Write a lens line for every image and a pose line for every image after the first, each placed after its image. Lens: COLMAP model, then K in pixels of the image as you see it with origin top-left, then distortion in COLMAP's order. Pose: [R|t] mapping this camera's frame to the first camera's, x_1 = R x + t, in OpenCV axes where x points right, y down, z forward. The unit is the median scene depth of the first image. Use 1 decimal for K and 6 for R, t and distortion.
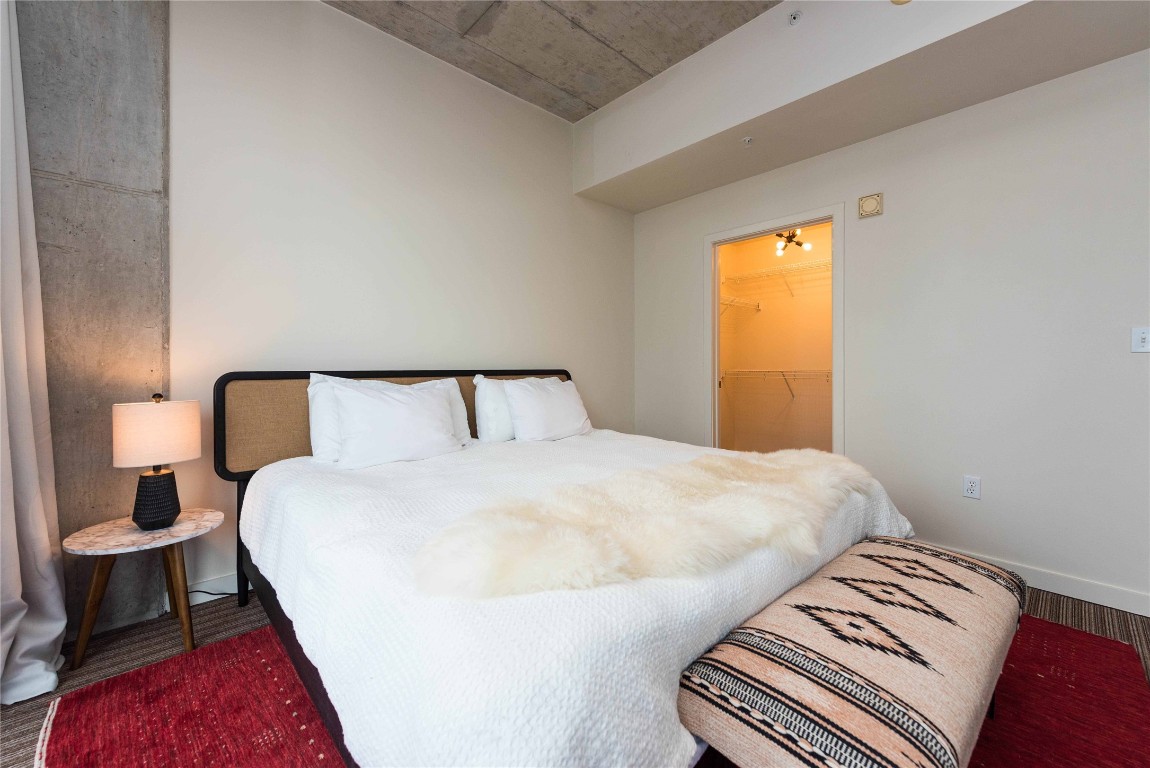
lens RADIAL K [[459.2, 0, 575.0], [0, 459.2, 384.0], [0, 0, 1]] dist [0.007284, -0.000026]
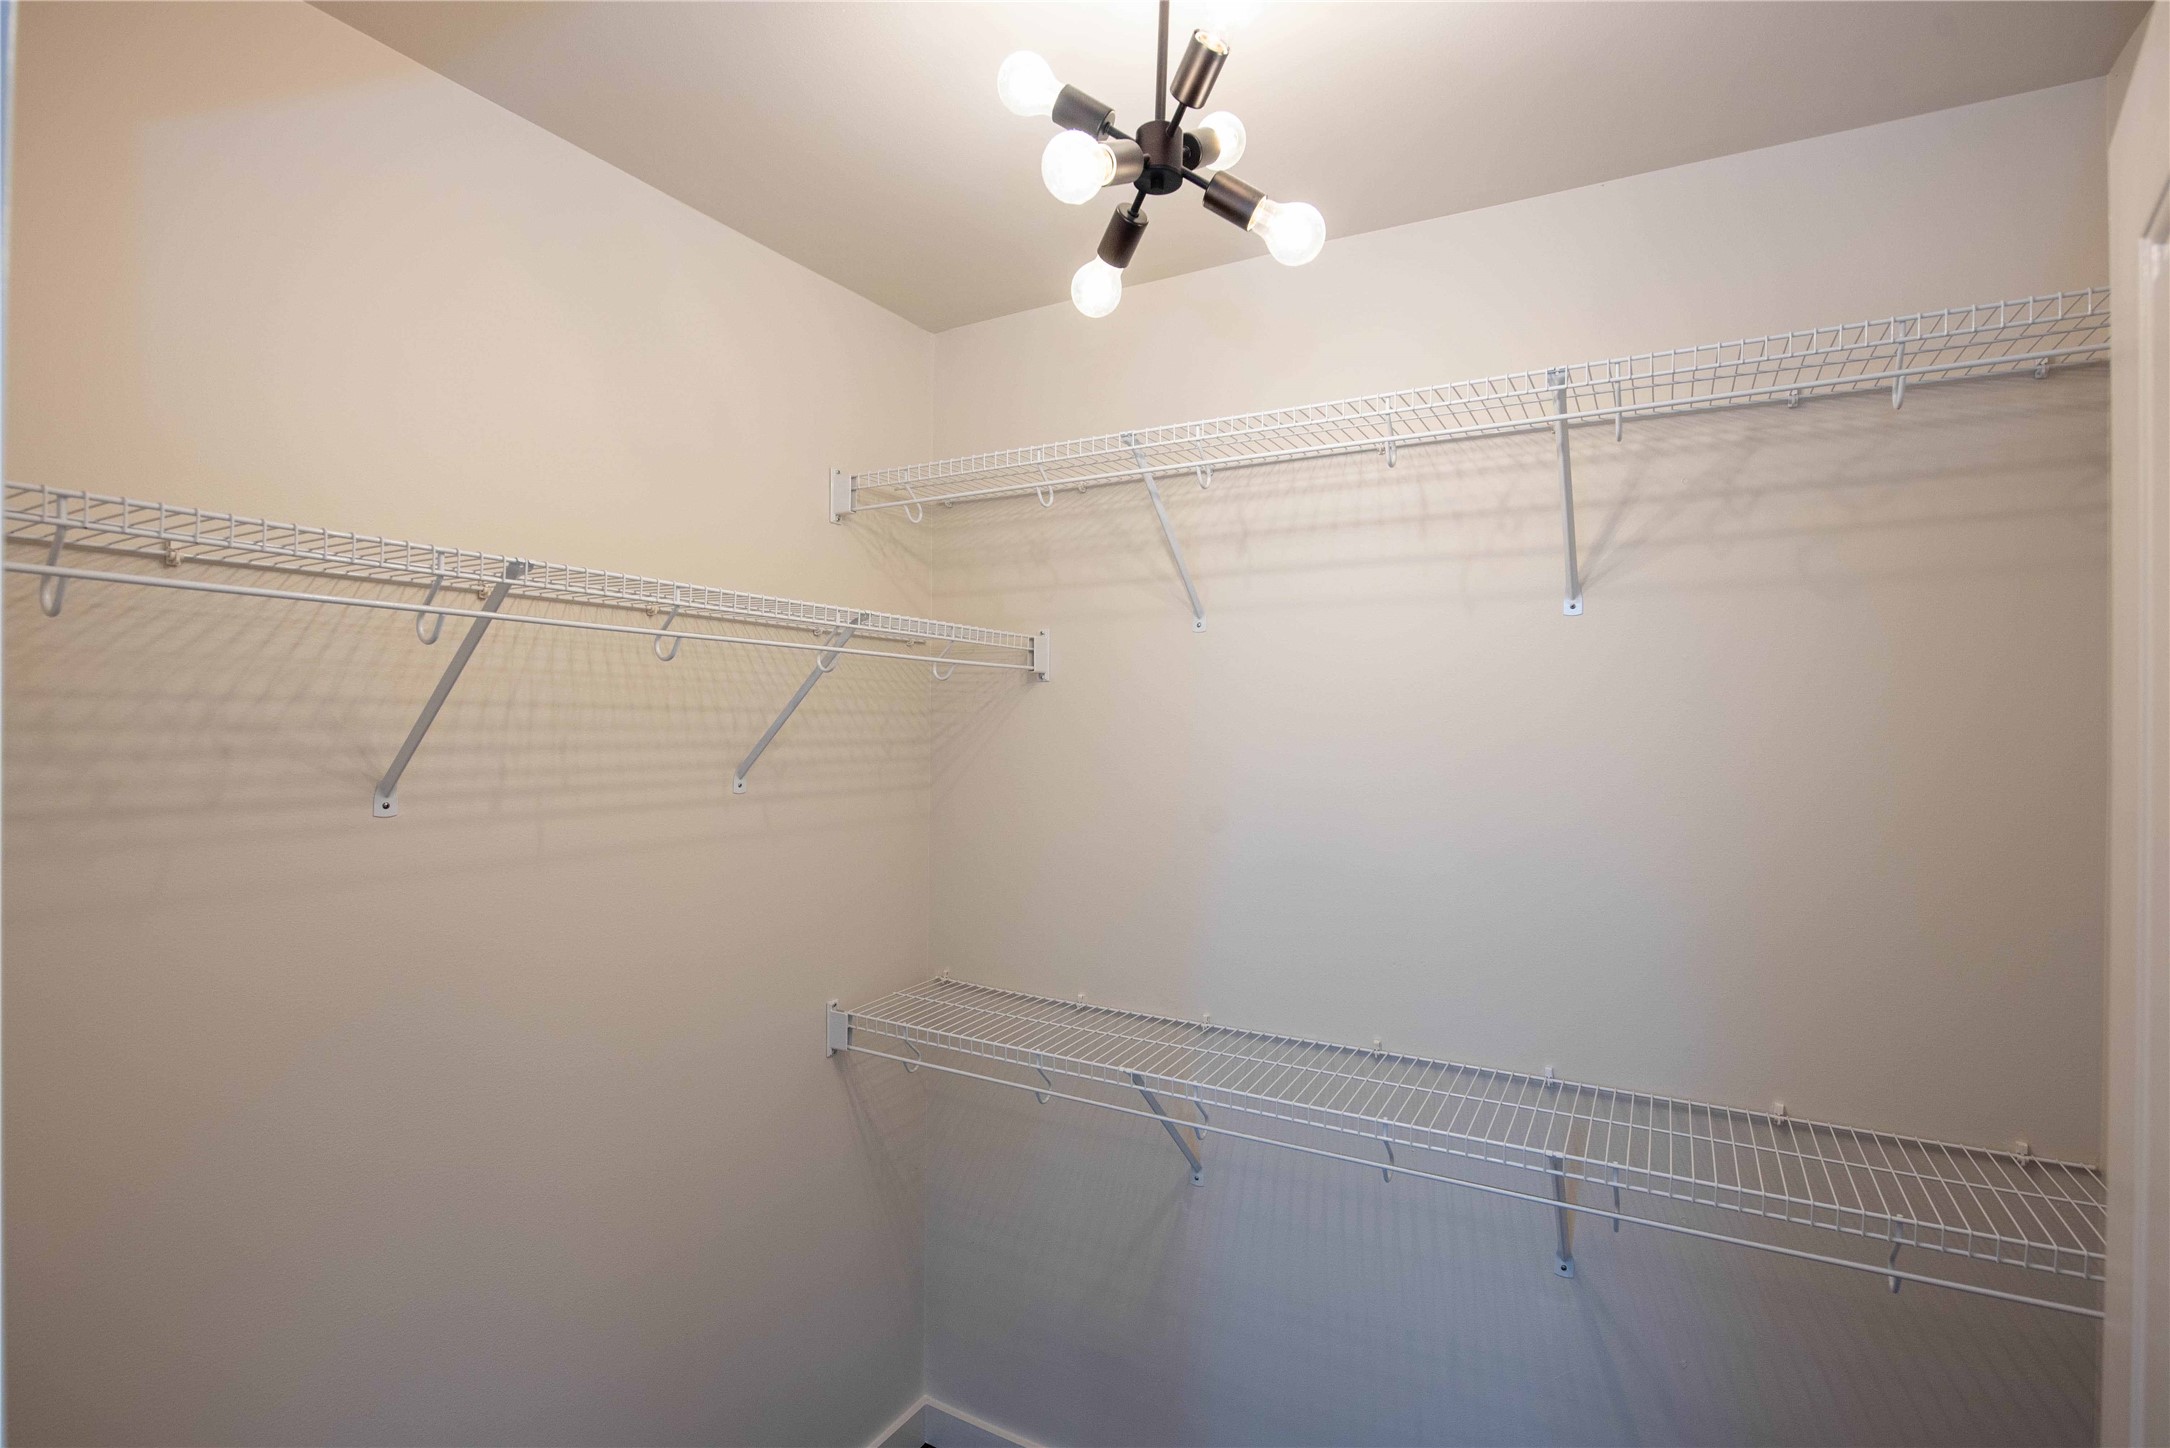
lens RADIAL K [[1012.9, 0, 1085.0], [0, 1012.9, 724.0], [0, 0, 1]] dist [-0.000052, -0.000055]
pose [[0.950971, 0.021811, 0.308510, 0.366357], [-0.006923, 0.998762, -0.049270, -0.151049], [-0.309203, 0.044719, 0.949944, 0.755385]]
